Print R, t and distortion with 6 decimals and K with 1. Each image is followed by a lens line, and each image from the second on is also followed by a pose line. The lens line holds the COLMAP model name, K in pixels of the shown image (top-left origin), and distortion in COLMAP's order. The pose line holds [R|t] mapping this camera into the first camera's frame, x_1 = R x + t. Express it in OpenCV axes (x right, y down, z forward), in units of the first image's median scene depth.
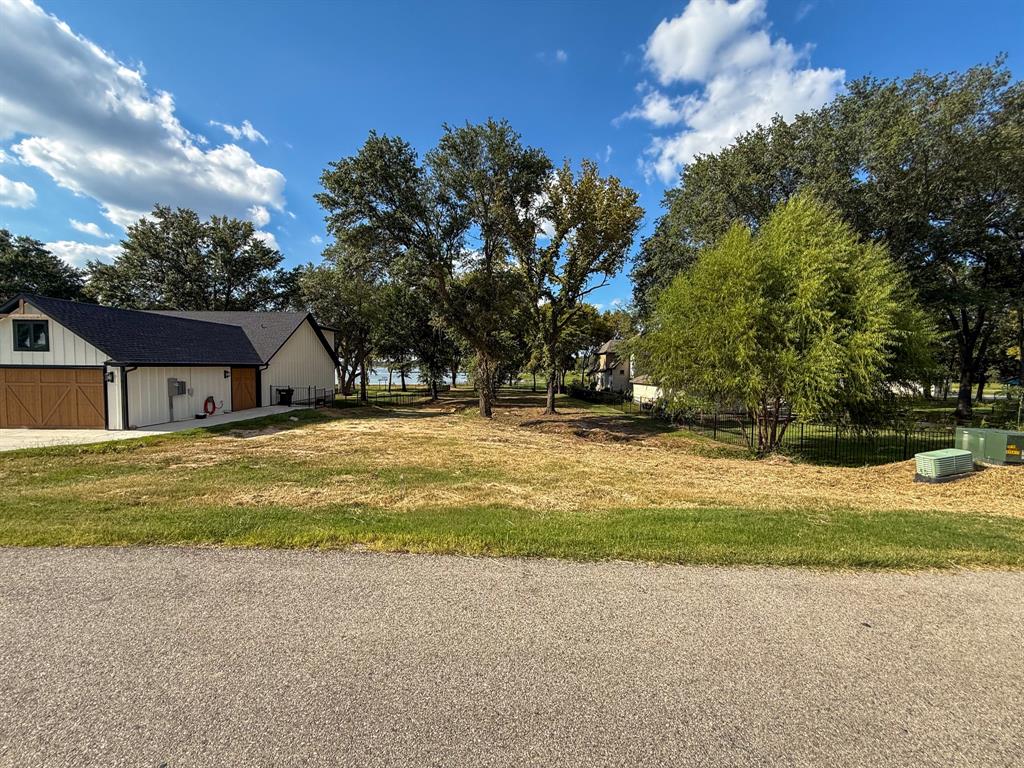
lens RADIAL K [[406.7, 0, 512.0], [0, 406.7, 384.0], [0, 0, 1]] dist [0.000261, -0.000306]
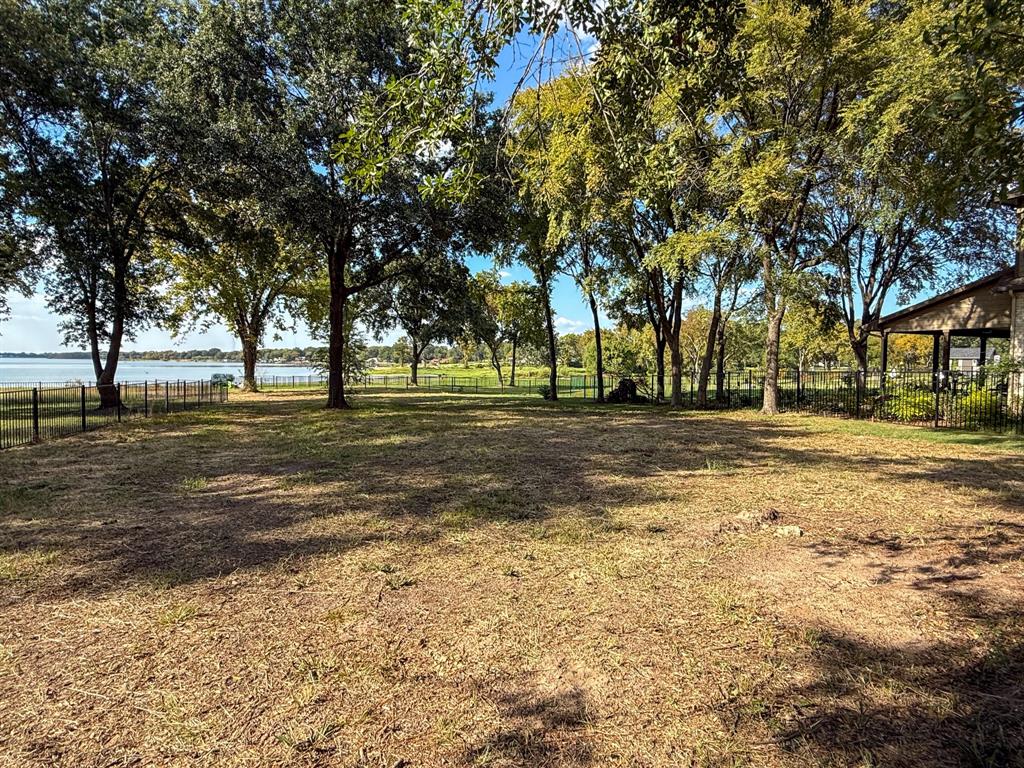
lens RADIAL K [[545.2, 0, 512.0], [0, 545.2, 384.0], [0, 0, 1]] dist [0.000449, -0.000016]
pose [[0.963534, -0.013131, 0.267263, -0.172625], [0.013621, 0.999907, 0.000020, 0.018845], [-0.267238, 0.003621, 0.963624, 1.647447]]
